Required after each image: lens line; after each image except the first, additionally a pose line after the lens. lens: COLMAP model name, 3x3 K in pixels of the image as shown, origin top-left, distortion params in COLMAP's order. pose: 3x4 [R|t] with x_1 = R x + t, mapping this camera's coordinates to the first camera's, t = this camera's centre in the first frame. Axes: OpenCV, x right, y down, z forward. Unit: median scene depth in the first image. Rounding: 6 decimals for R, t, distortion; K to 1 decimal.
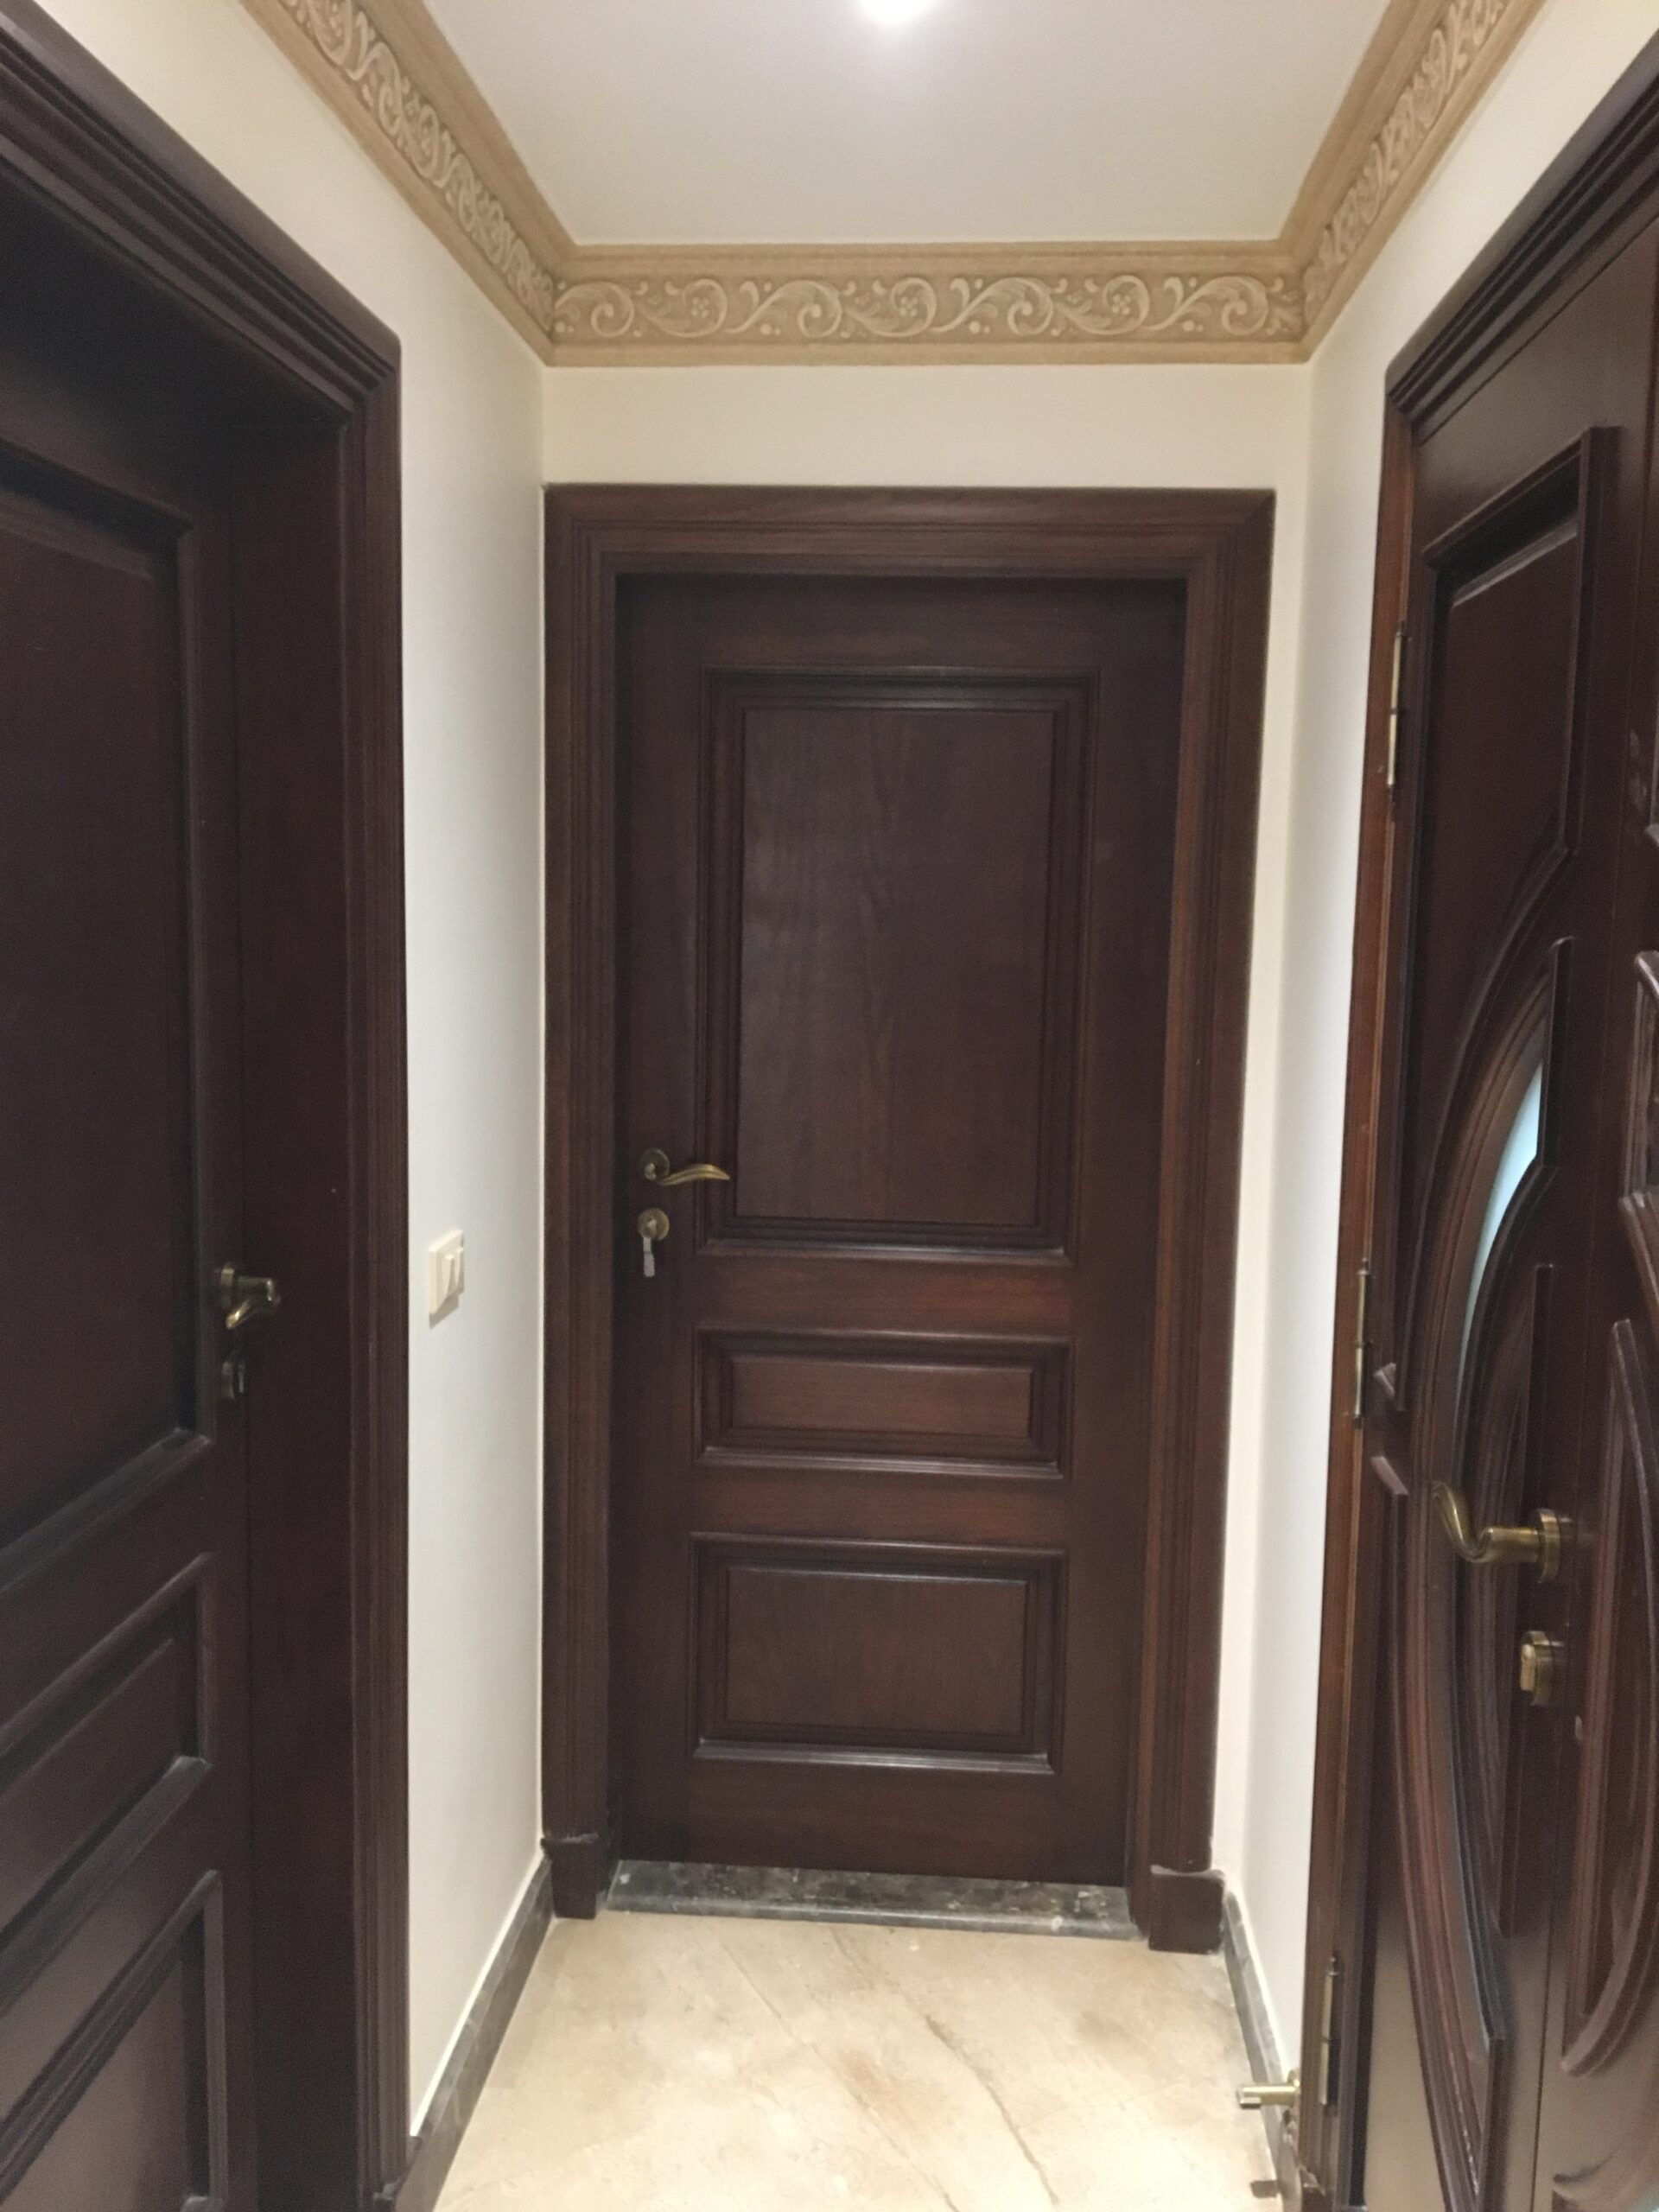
lens RADIAL K [[2701.4, 0, 827.5], [0, 2701.4, 1214.4], [0, 0, 1]] dist [0.105404, -0.027528]
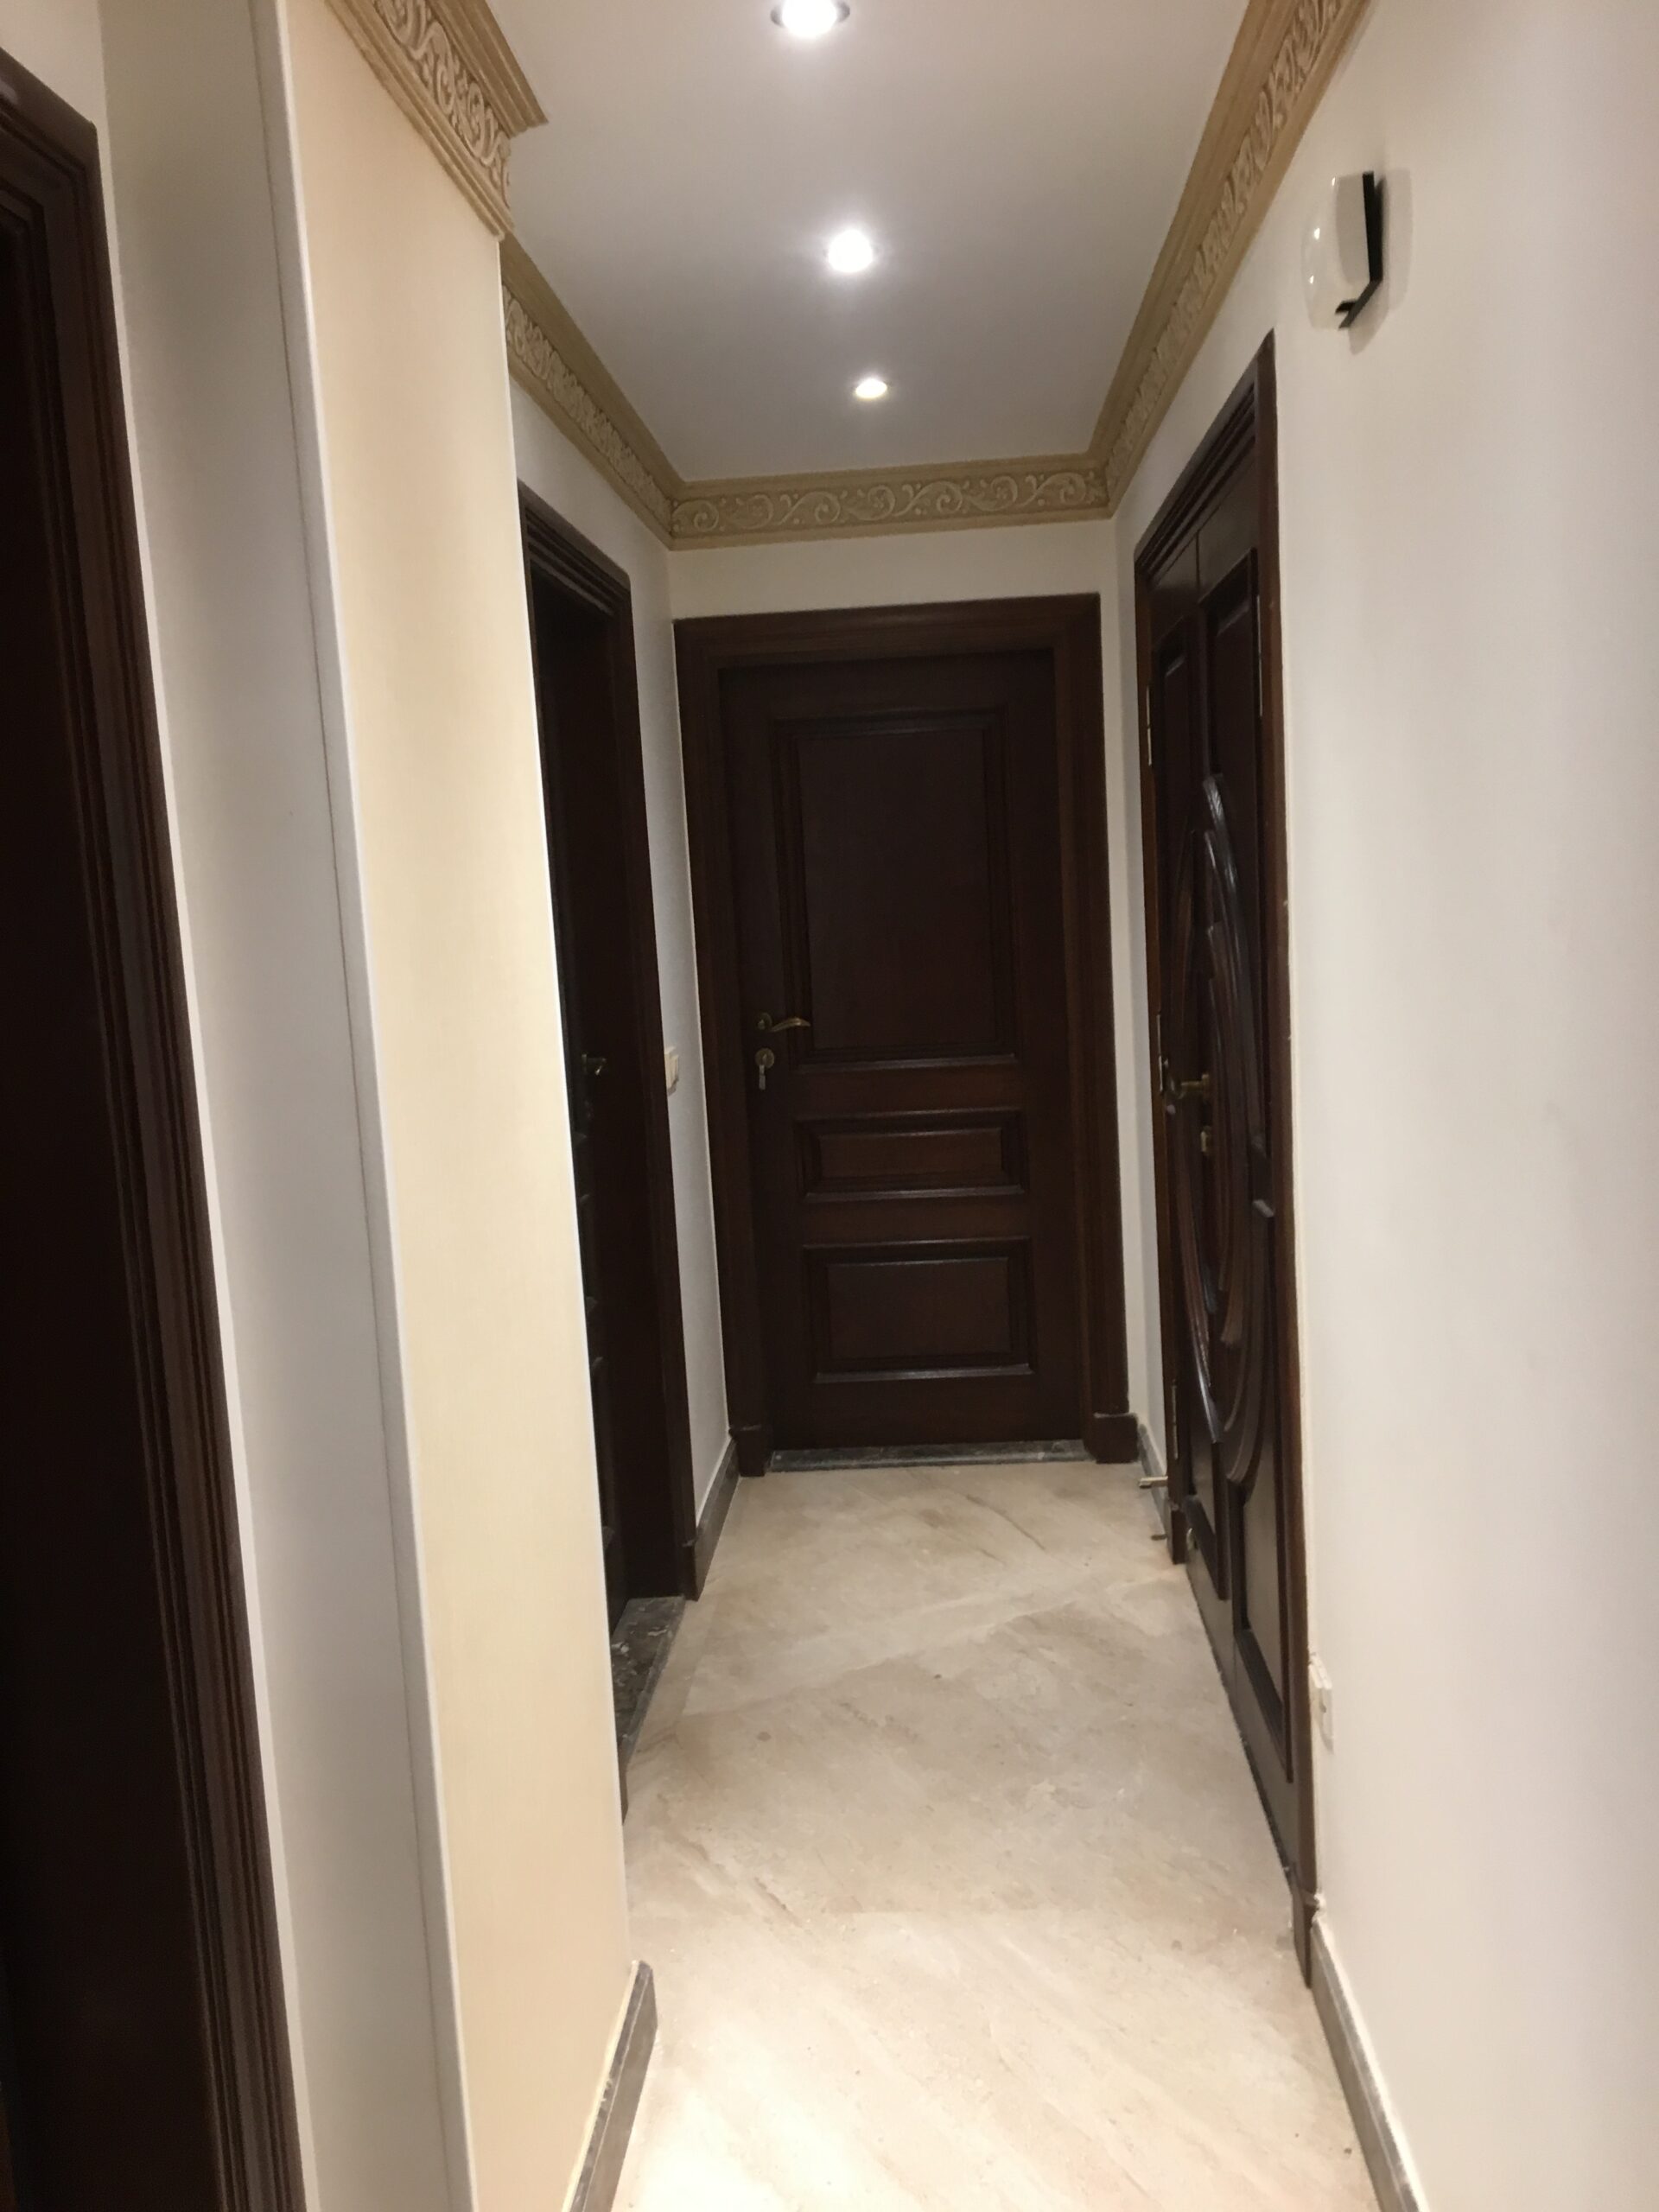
lens RADIAL K [[1867.9, 0, 899.8], [0, 1867.9, 1100.8], [0, 0, 1]] dist [0.103668, -0.150609]
pose [[0.996662, -0.079023, 0.020484, -0.010359], [0.078727, 0.996785, 0.014880, 0.024982], [-0.021594, -0.013217, 0.999679, -0.178026]]
